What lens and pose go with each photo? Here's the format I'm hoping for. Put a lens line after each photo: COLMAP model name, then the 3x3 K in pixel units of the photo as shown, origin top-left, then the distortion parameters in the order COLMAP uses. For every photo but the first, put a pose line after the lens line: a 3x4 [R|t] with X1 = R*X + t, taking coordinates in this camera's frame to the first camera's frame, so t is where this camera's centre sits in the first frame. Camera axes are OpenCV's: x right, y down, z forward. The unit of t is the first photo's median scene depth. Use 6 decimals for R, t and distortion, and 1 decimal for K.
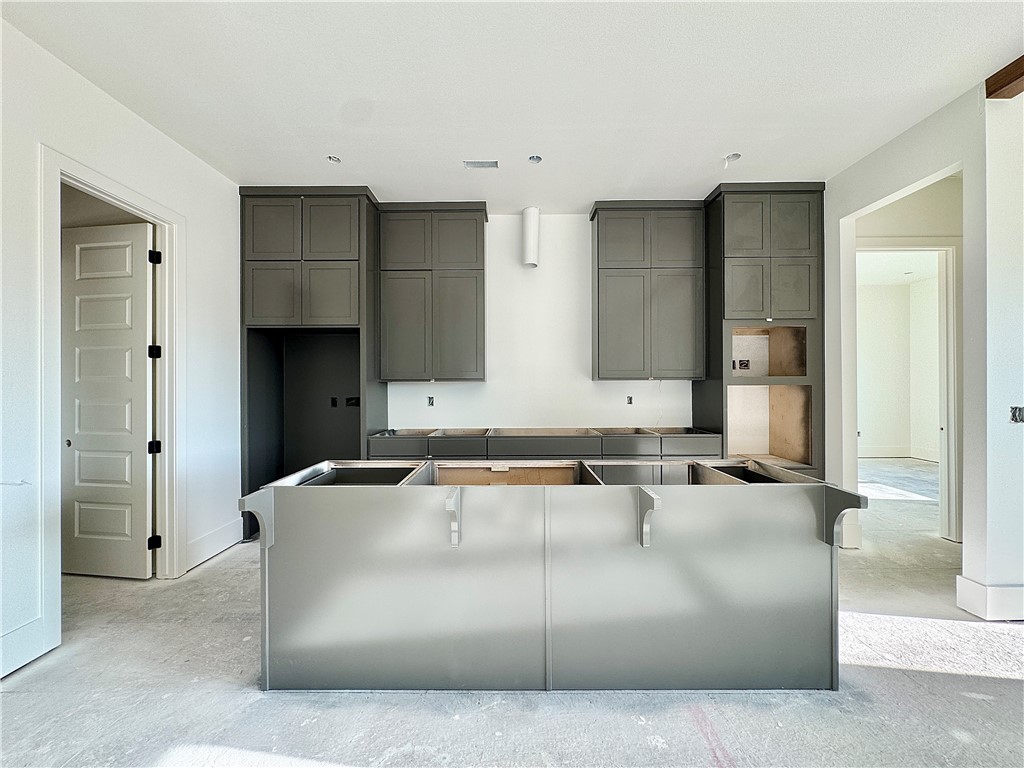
lens RADIAL K [[407.5, 0, 512.0], [0, 407.5, 384.0], [0, 0, 1]] dist [-0.002696, -0.000034]
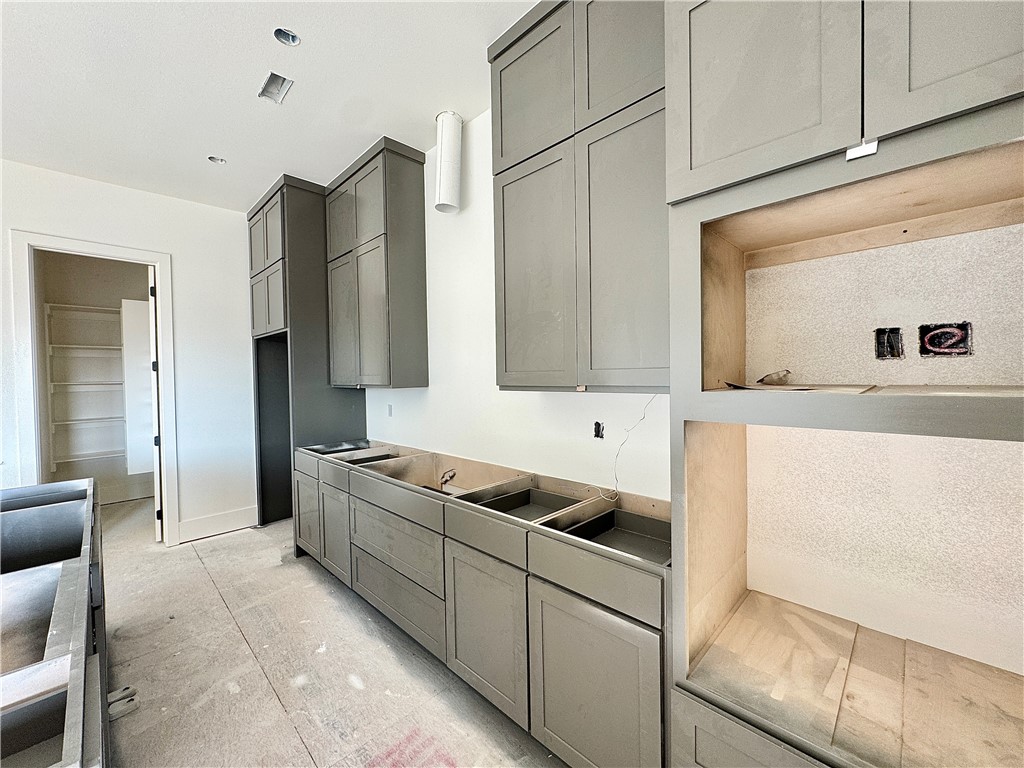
lens RADIAL K [[407.5, 0, 512.0], [0, 407.5, 384.0], [0, 0, 1]] dist [-0.002696, -0.000034]
pose [[0.718911, 0.007208, -0.695065, 0.636477], [0.011255, 0.999694, 0.022008, -0.030684], [0.695011, -0.023645, 0.718610, 0.677375]]
